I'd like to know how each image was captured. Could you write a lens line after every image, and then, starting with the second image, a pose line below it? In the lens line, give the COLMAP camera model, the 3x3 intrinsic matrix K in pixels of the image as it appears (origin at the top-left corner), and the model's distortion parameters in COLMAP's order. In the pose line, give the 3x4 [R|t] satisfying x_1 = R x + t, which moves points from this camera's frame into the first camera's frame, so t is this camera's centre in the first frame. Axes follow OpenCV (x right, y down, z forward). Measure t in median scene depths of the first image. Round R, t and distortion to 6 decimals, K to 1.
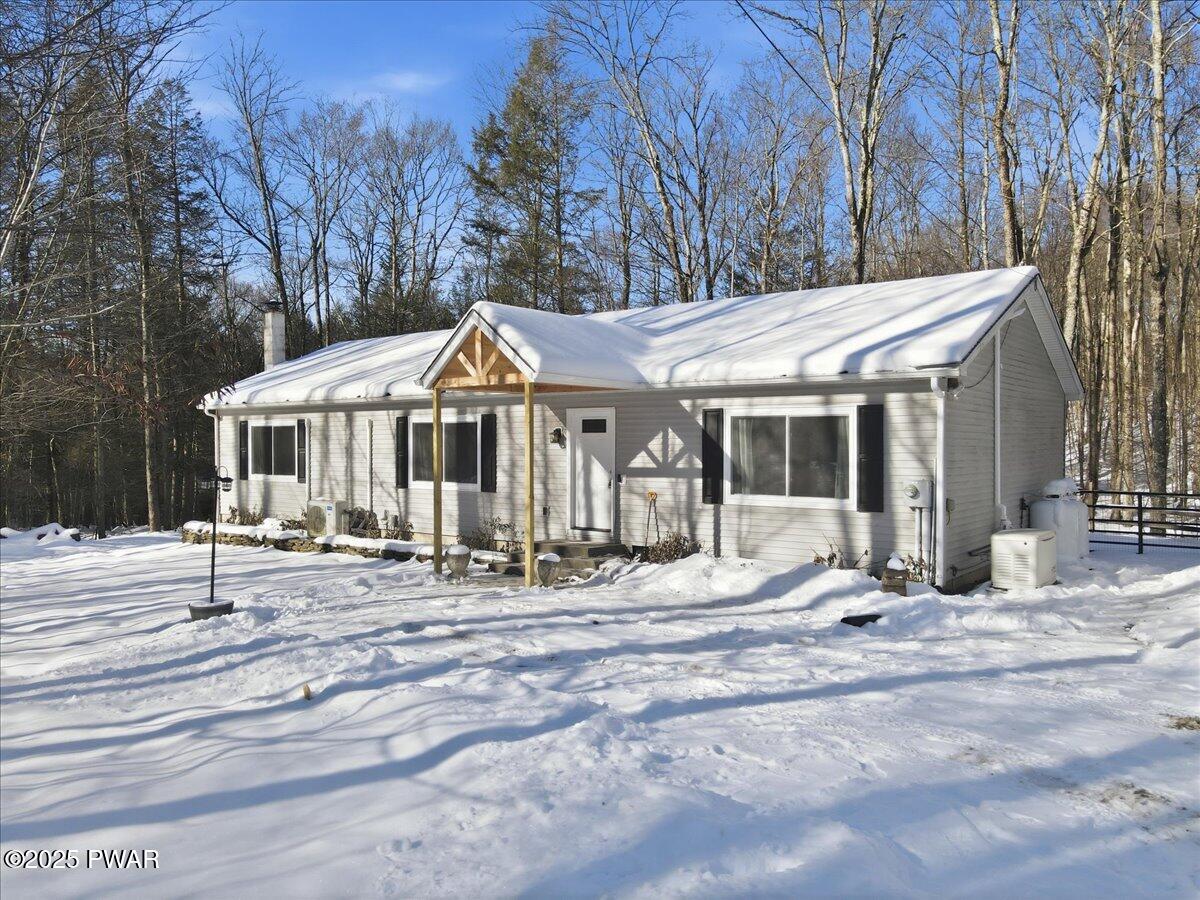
lens RADIAL K [[882.5, 0, 600.0], [0, 882.5, 450.0], [0, 0, 1]] dist [-0.006355, 0.033906]
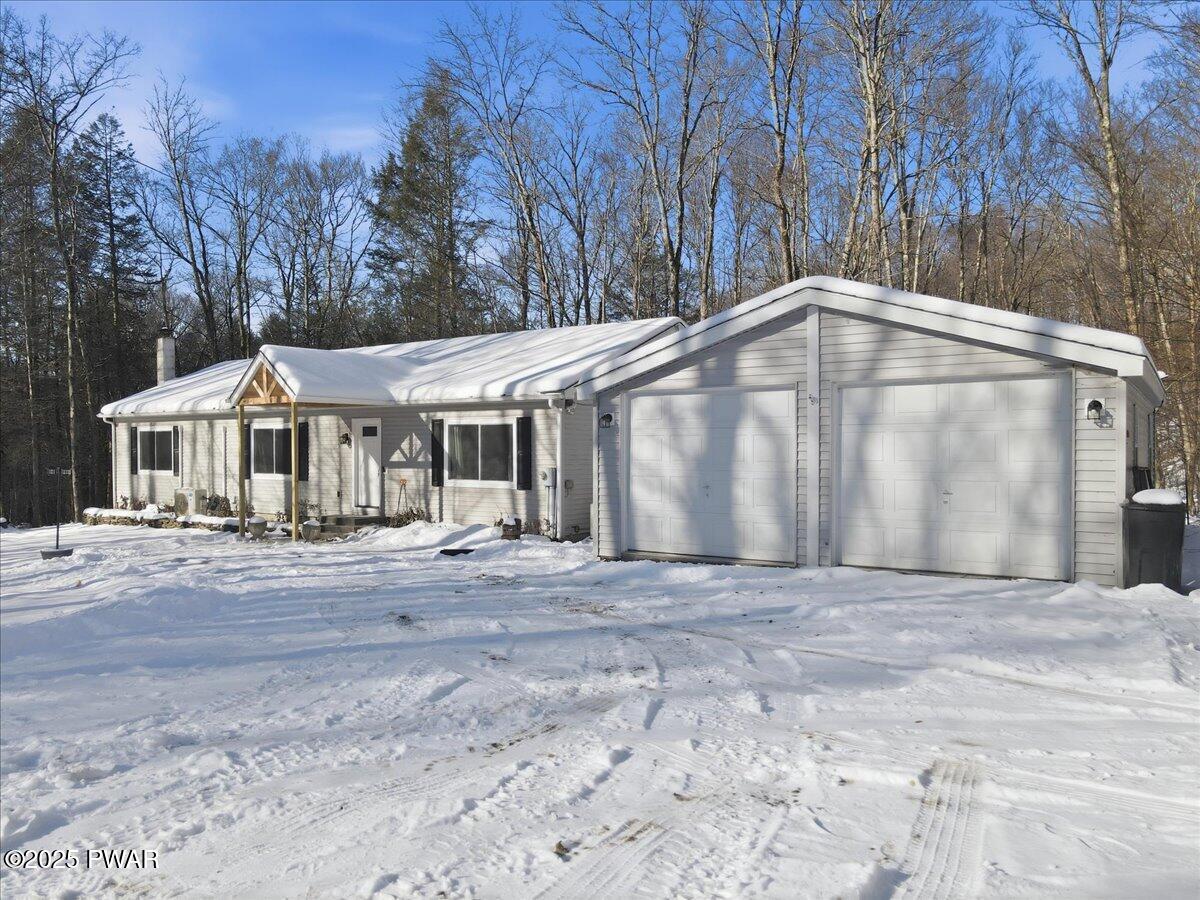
lens RADIAL K [[882.5, 0, 600.0], [0, 882.5, 450.0], [0, 0, 1]] dist [-0.006355, 0.033906]
pose [[0.999534, -0.002585, 0.030412, 0.300965], [0.002663, 0.999993, -0.002502, 0.005930], [-0.030405, 0.002582, 0.999534, -0.370239]]
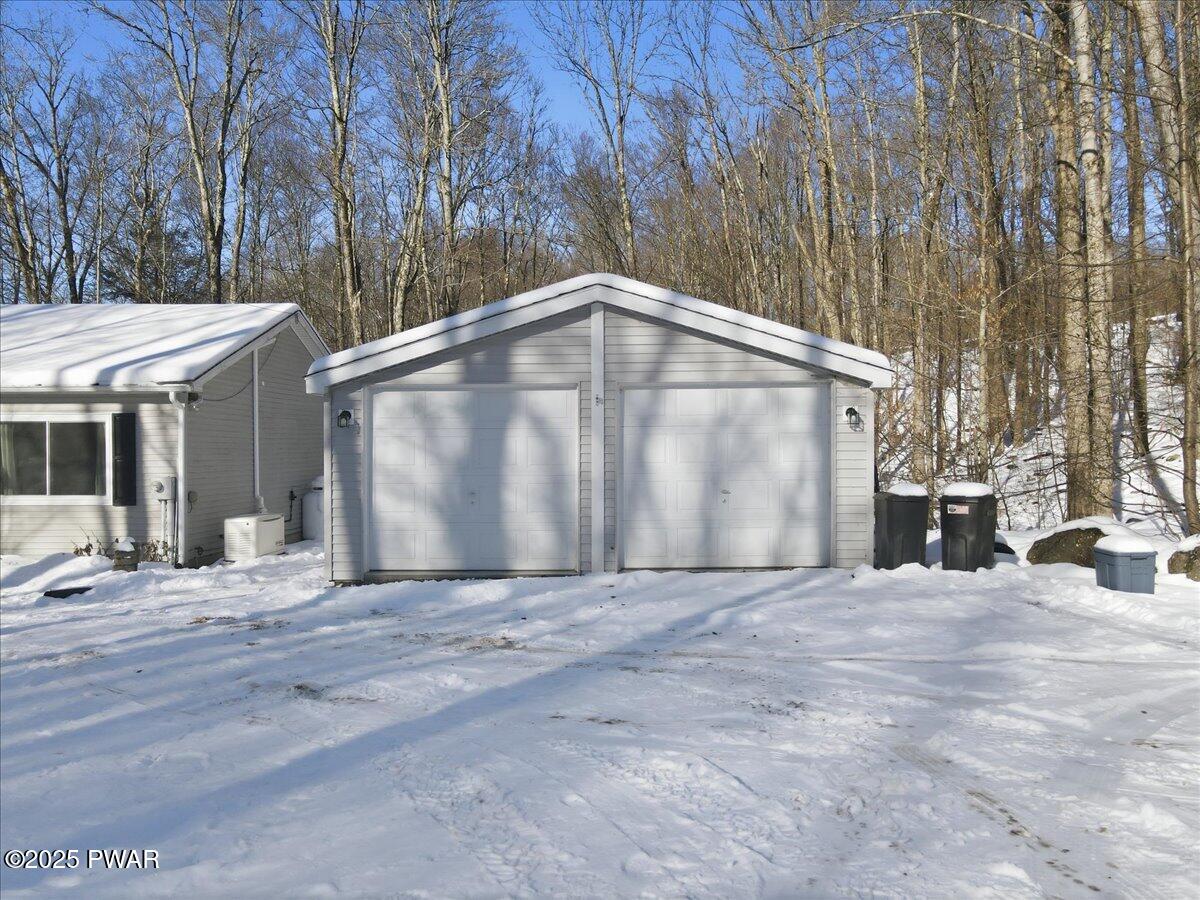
lens RADIAL K [[882.5, 0, 600.0], [0, 882.5, 450.0], [0, 0, 1]] dist [-0.006355, 0.033906]
pose [[0.817500, -0.005565, 0.575901, 0.115014], [0.009337, 0.999950, -0.003591, 0.005447], [-0.575852, 0.008313, 0.817511, -0.239898]]
